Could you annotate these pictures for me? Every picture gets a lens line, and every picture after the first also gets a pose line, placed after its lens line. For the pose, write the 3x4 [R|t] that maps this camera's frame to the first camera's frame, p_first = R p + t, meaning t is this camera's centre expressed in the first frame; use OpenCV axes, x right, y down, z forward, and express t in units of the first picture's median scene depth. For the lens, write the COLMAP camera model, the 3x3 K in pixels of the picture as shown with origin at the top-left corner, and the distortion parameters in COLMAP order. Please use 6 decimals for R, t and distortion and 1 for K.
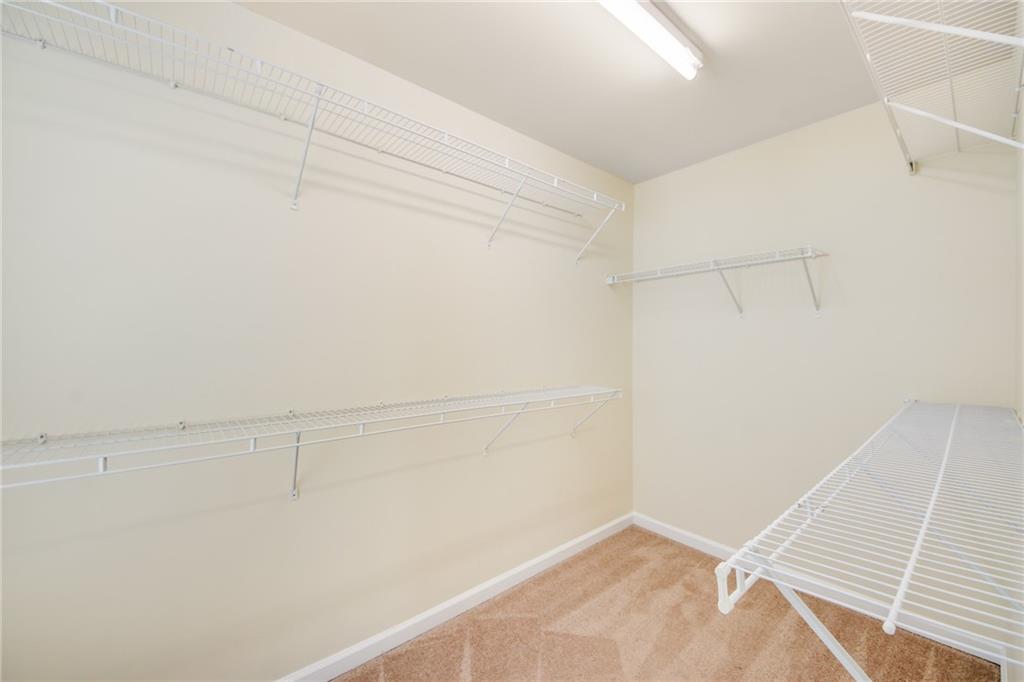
lens RADIAL K [[449.9, 0, 513.2], [0, 449.9, 352.6], [0, 0, 1]] dist [0.028545, -0.000070]
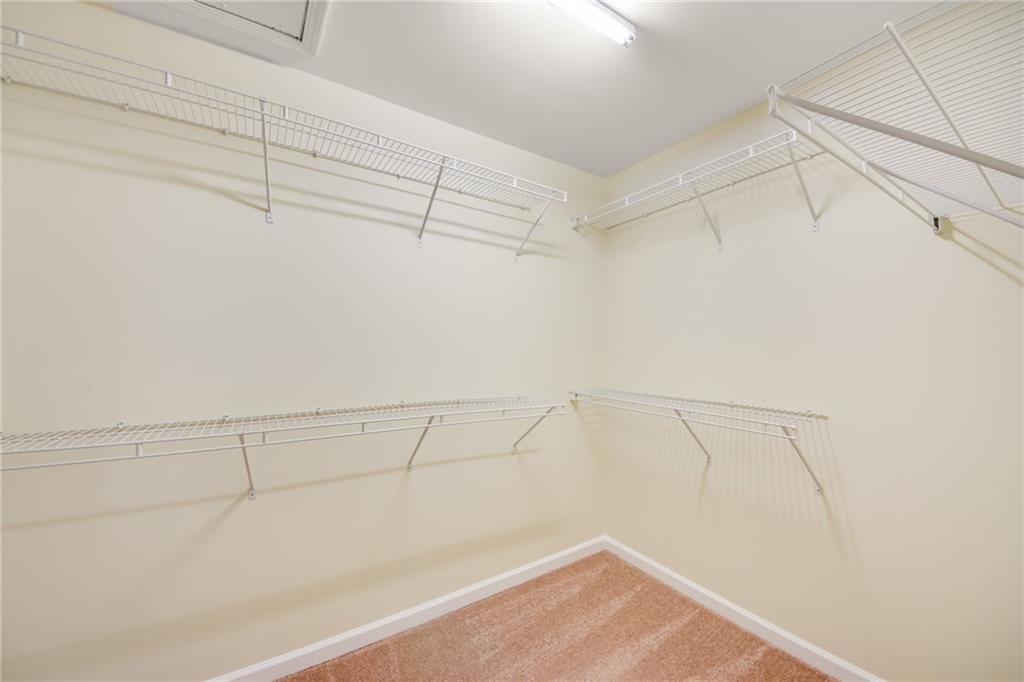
lens RADIAL K [[374.8, 0, 507.8], [0, 374.8, 344.3], [0, 0, 1]] dist [0.010601, -0.000239]
pose [[0.981784, 0.004917, -0.189939, 0.169250], [-0.011887, 0.999296, -0.035570, -0.003116], [0.189631, 0.037180, 0.981151, 0.161095]]
